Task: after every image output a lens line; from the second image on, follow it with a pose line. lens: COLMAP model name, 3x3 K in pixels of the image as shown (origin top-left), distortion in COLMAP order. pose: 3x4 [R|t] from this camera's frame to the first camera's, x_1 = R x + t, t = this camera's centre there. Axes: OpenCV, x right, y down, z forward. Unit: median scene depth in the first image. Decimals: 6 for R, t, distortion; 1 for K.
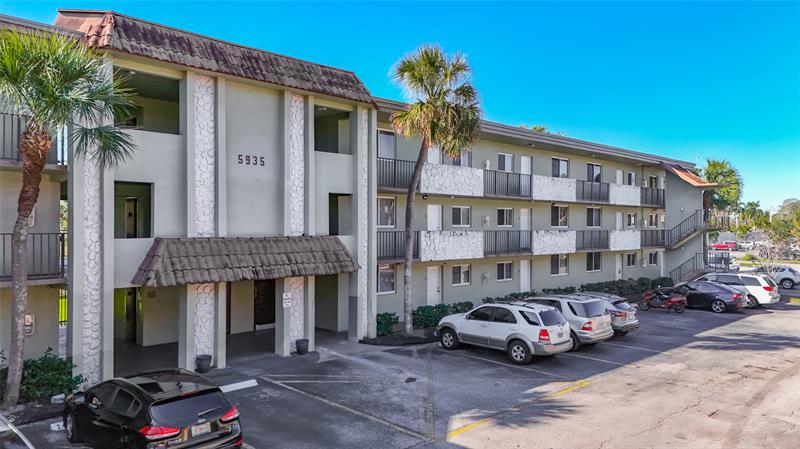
lens RADIAL K [[603.2, 0, 400.0], [0, 603.2, 224.5], [0, 0, 1]] dist [0.084695, -0.168760]
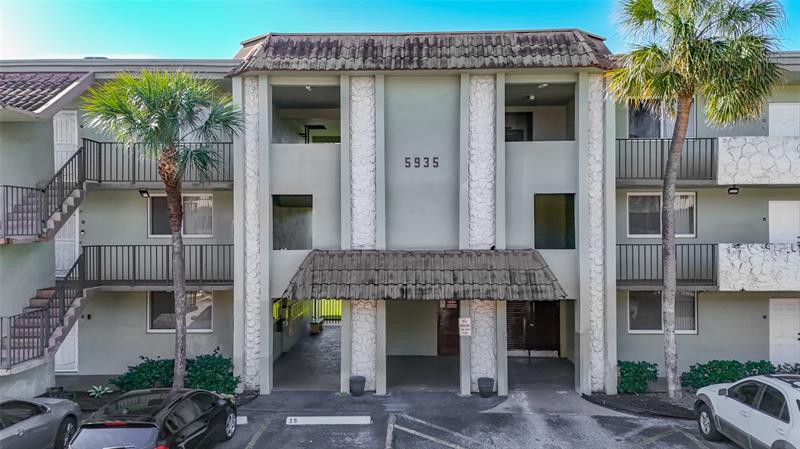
lens RADIAL K [[586.1, 0, 400.0], [0, 586.1, 224.5], [0, 0, 1]] dist [0.081962, -0.081509]
pose [[0.674514, -0.015174, -0.738106, 0.354956], [0.007807, 0.999879, -0.013420, -0.004875], [0.738221, 0.003290, 0.674551, 0.402167]]
